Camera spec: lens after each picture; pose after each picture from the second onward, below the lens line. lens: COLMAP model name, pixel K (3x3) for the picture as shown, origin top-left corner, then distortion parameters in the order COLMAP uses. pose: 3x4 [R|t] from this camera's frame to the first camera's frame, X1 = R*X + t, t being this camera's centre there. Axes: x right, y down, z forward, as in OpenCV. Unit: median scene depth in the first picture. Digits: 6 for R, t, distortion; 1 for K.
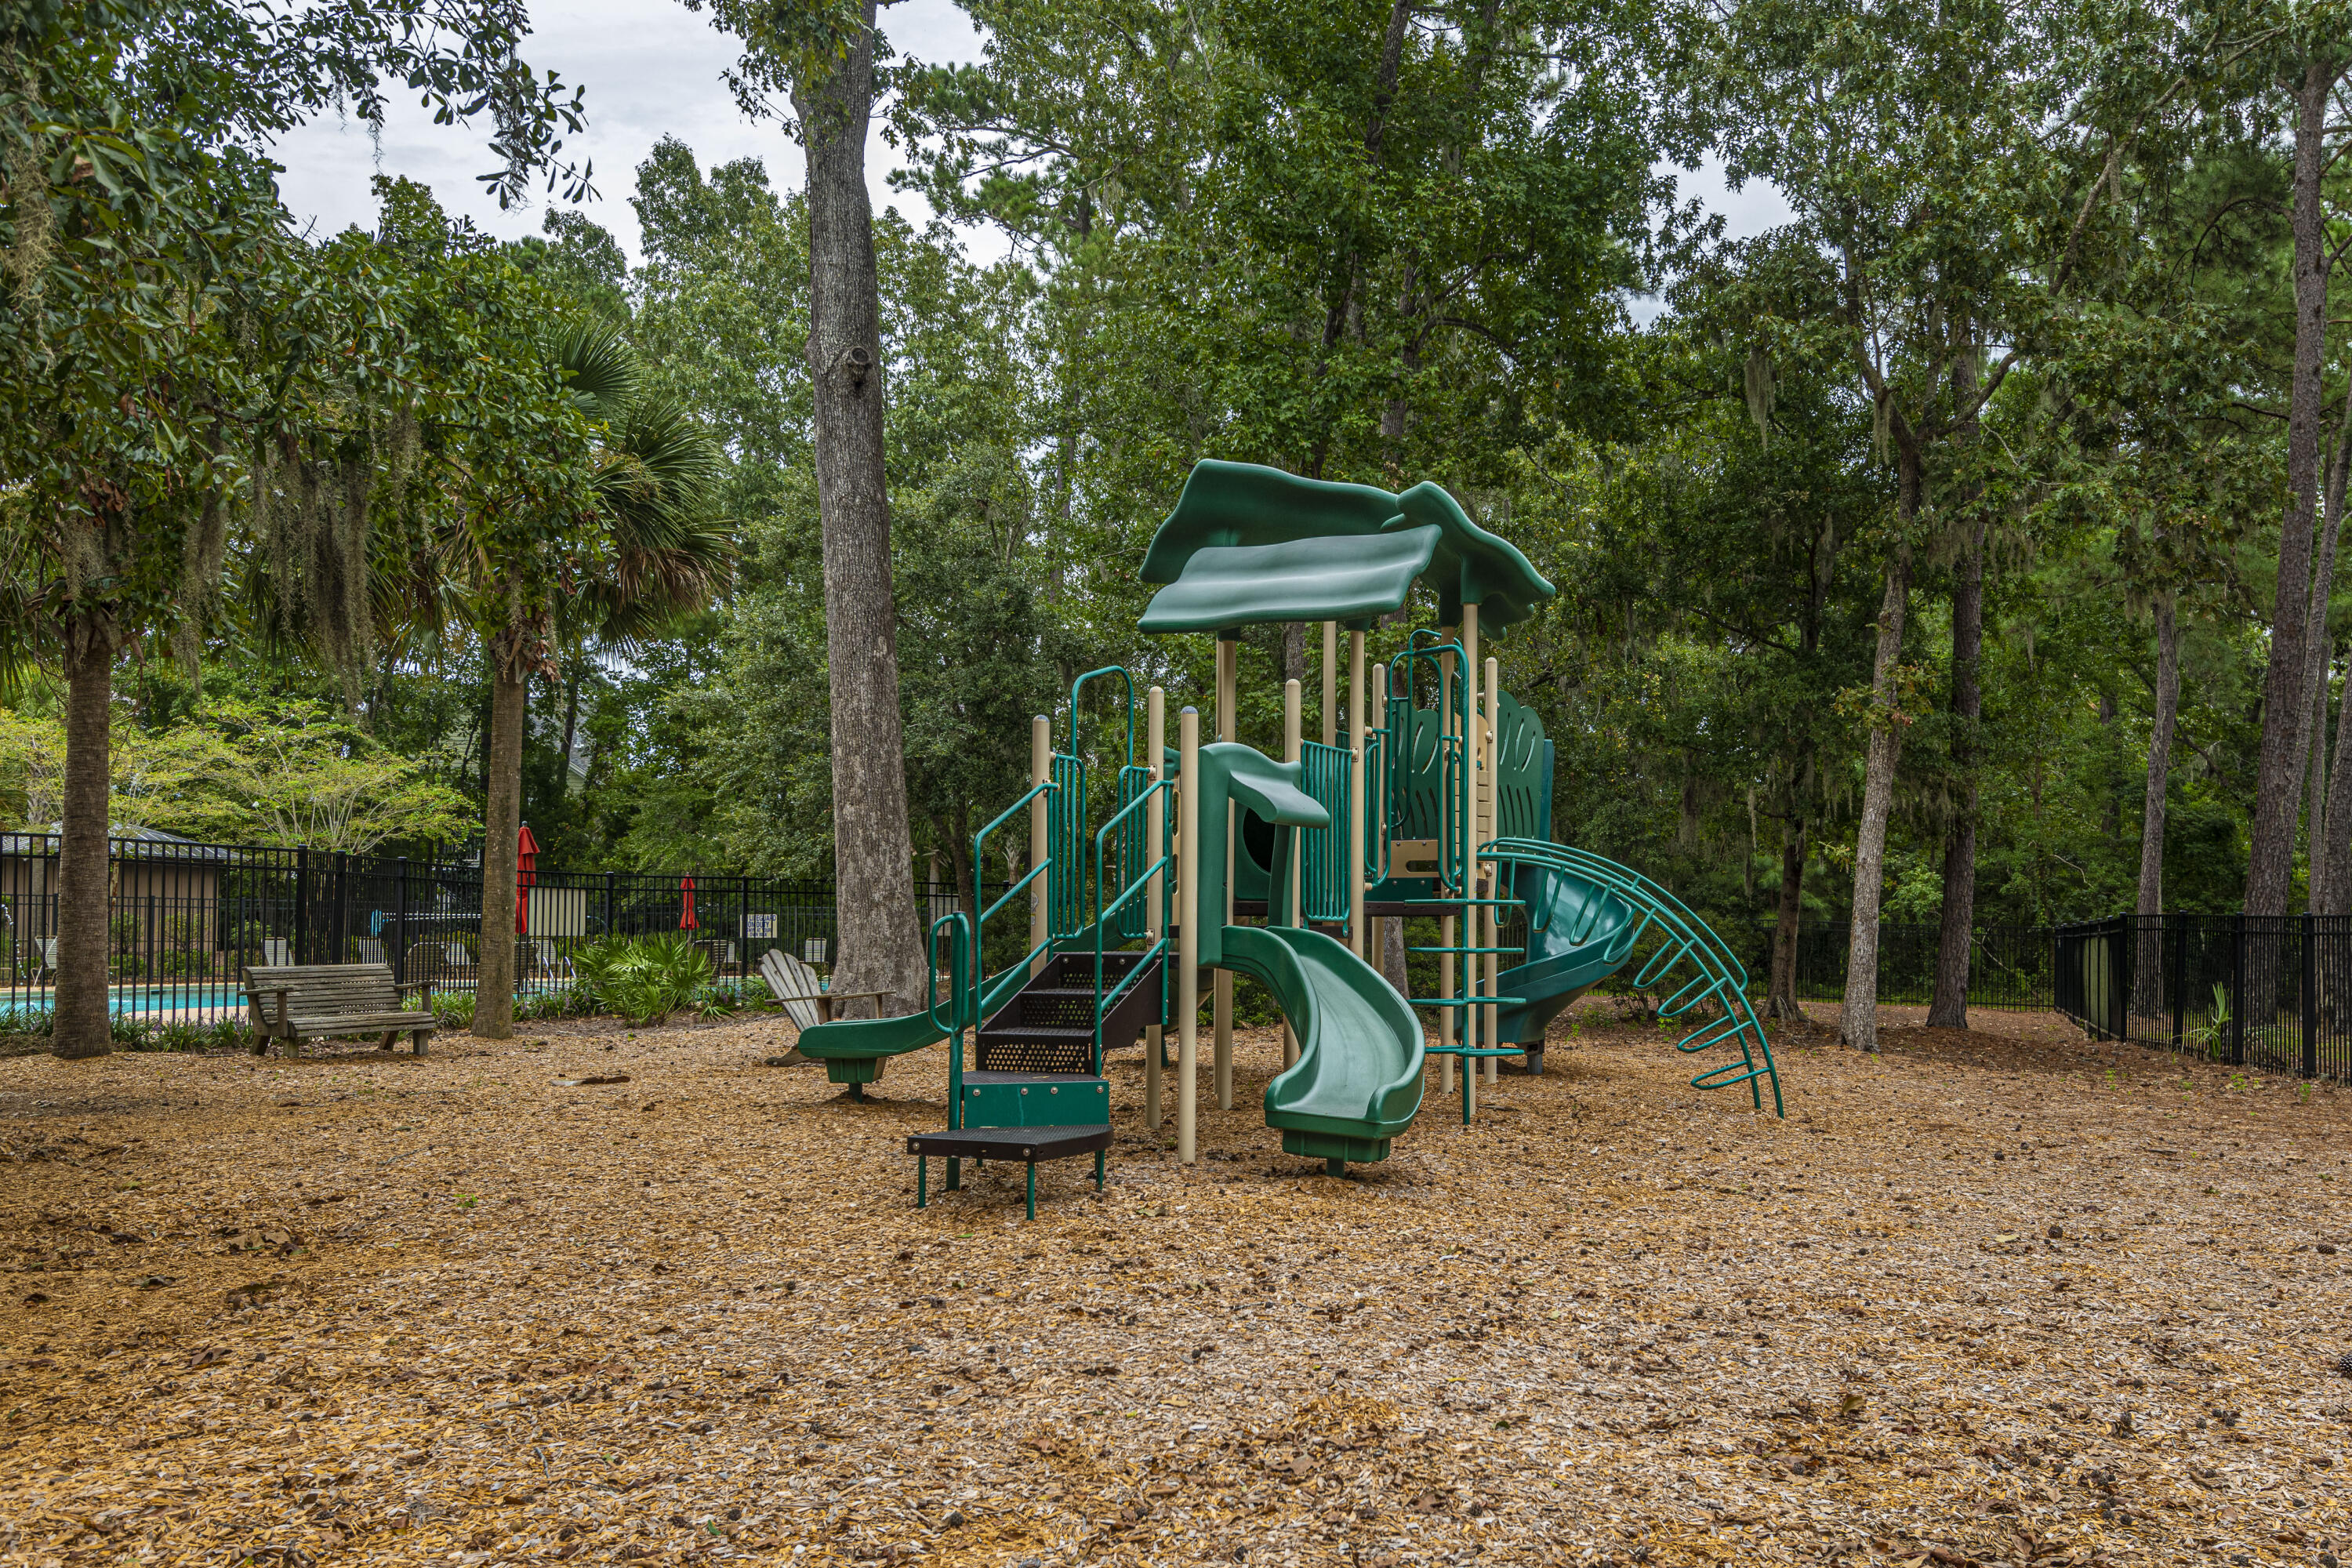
lens RADIAL K [[2010.0, 0, 1175.6], [0, 2010.0, 803.2], [0, 0, 1]] dist [-0.019510, -0.004519]
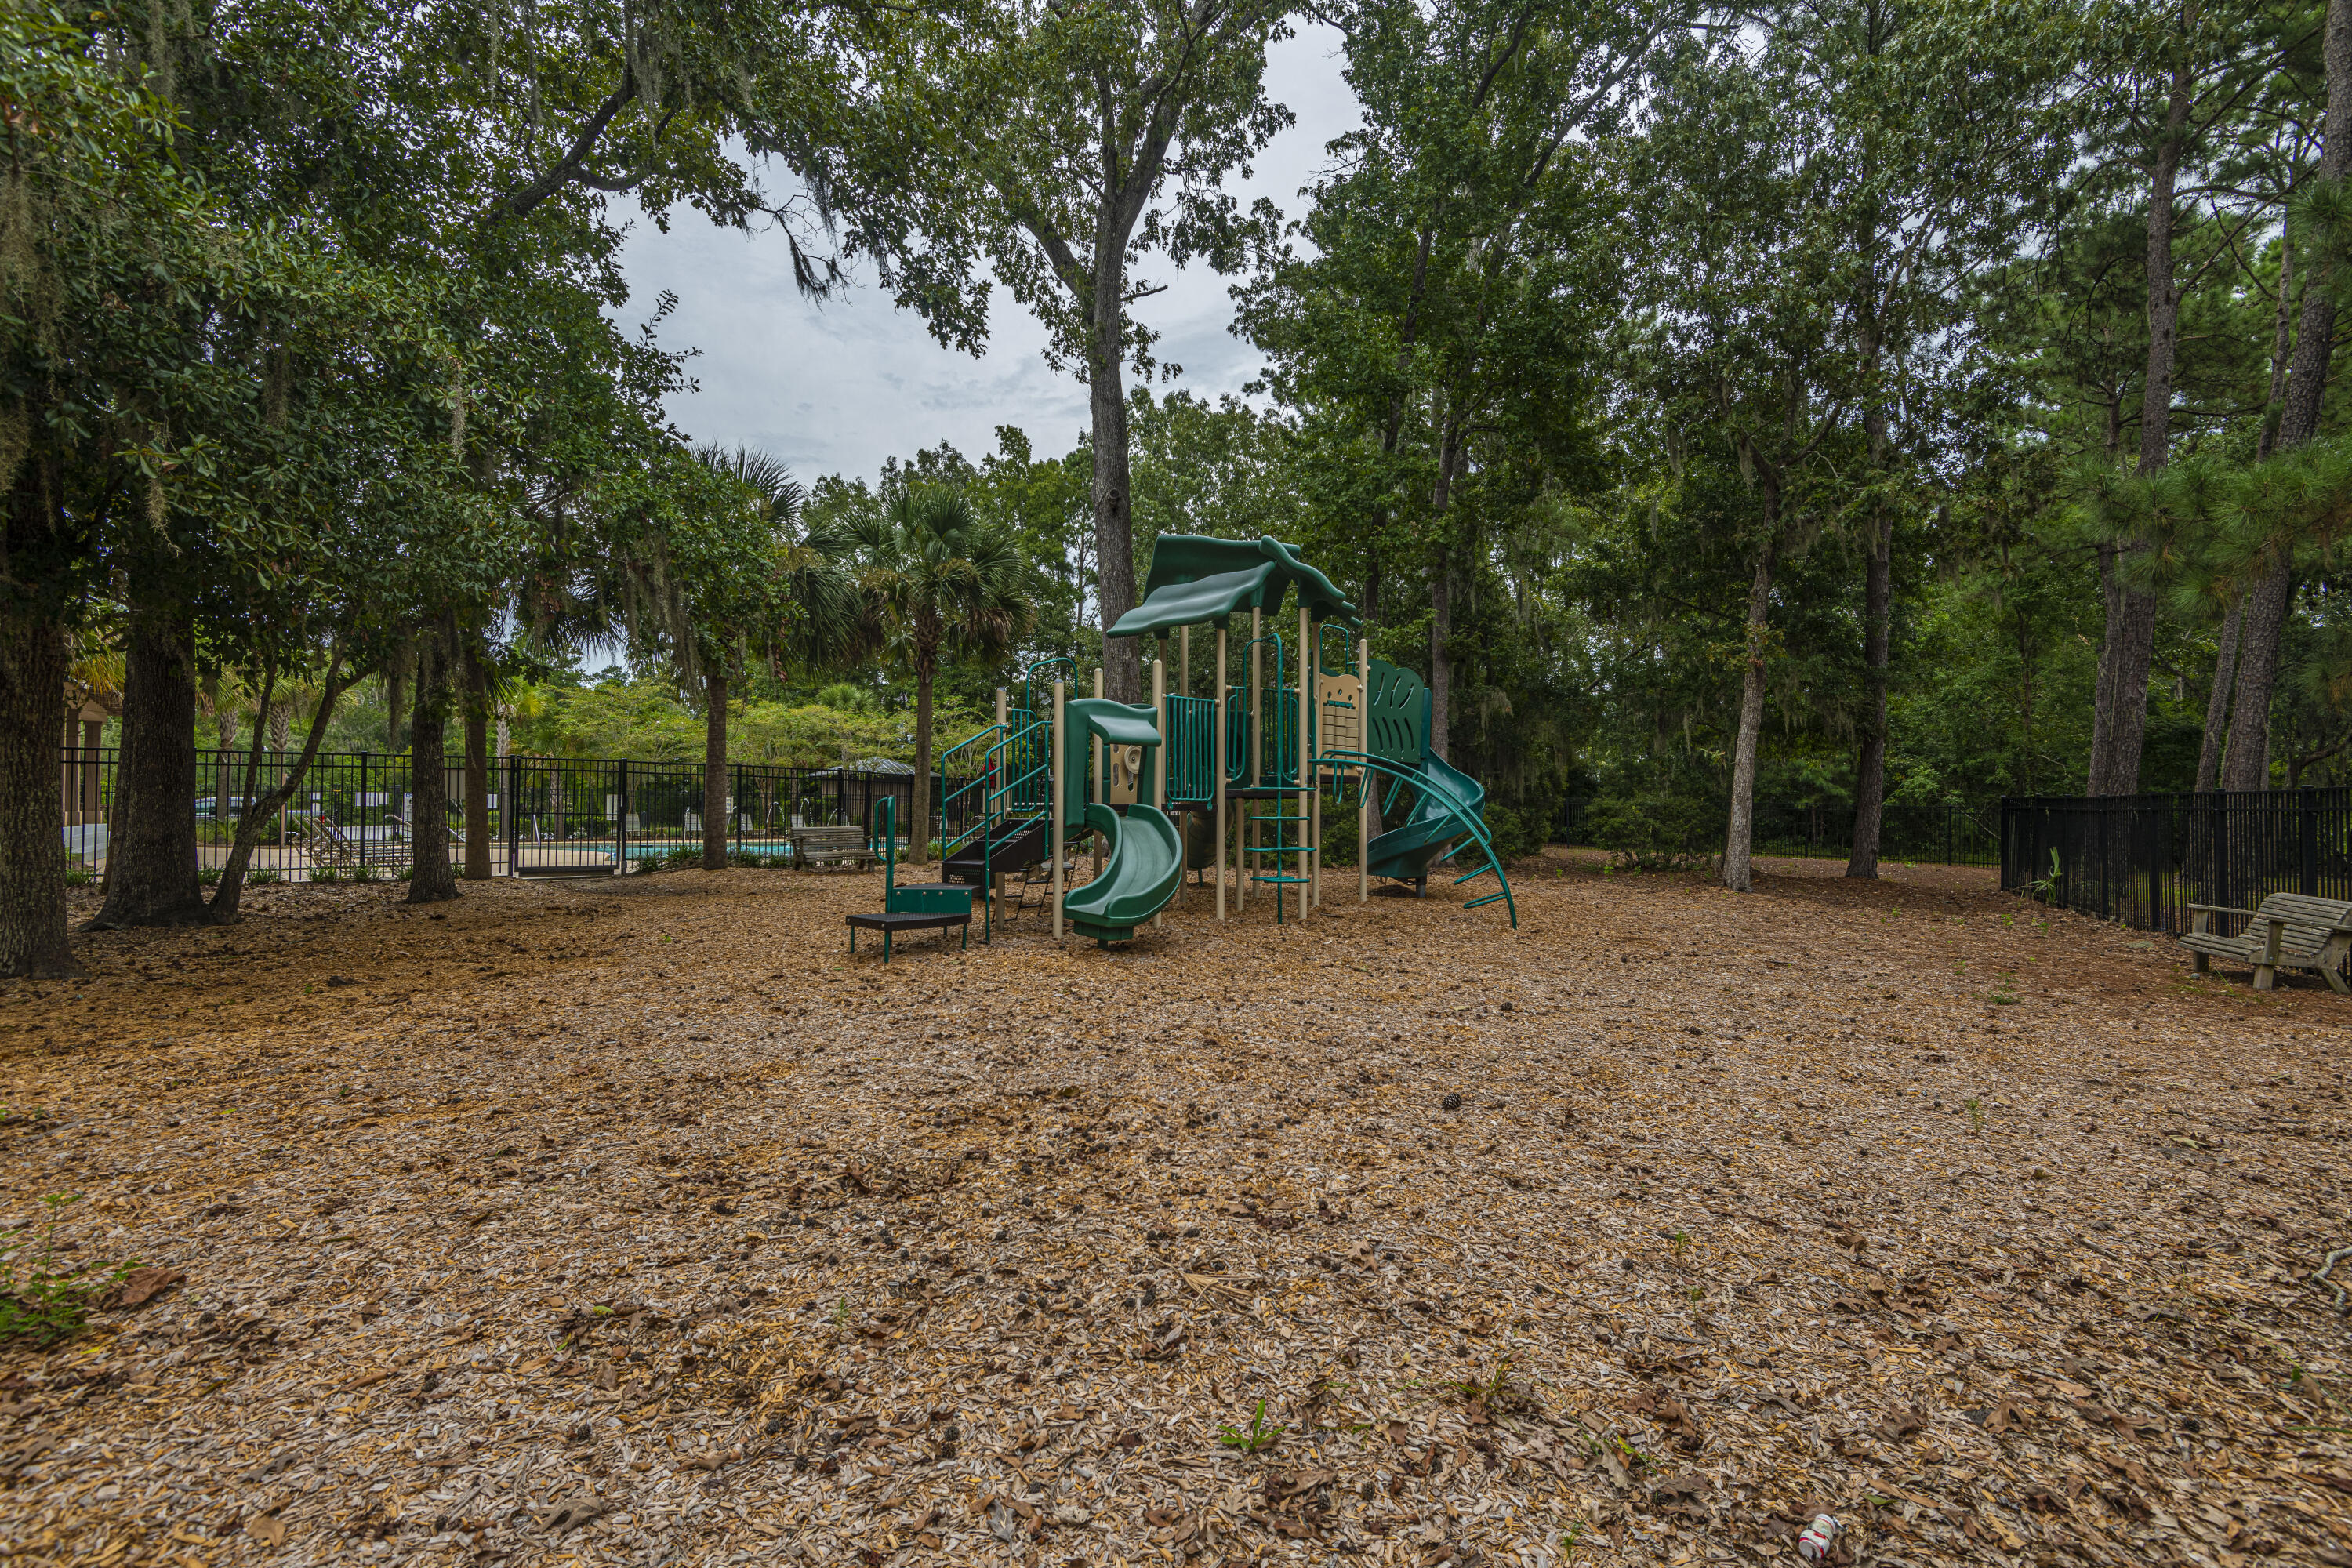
lens RADIAL K [[1128.6, 0, 1176.1], [0, 1128.6, 762.1], [0, 0, 1]] dist [-0.023012, -0.003685]
pose [[0.914415, -0.018925, -0.404335, 0.304767], [0.025973, 0.999591, 0.011953, 0.009282], [0.403944, -0.021432, 0.914533, 0.083940]]
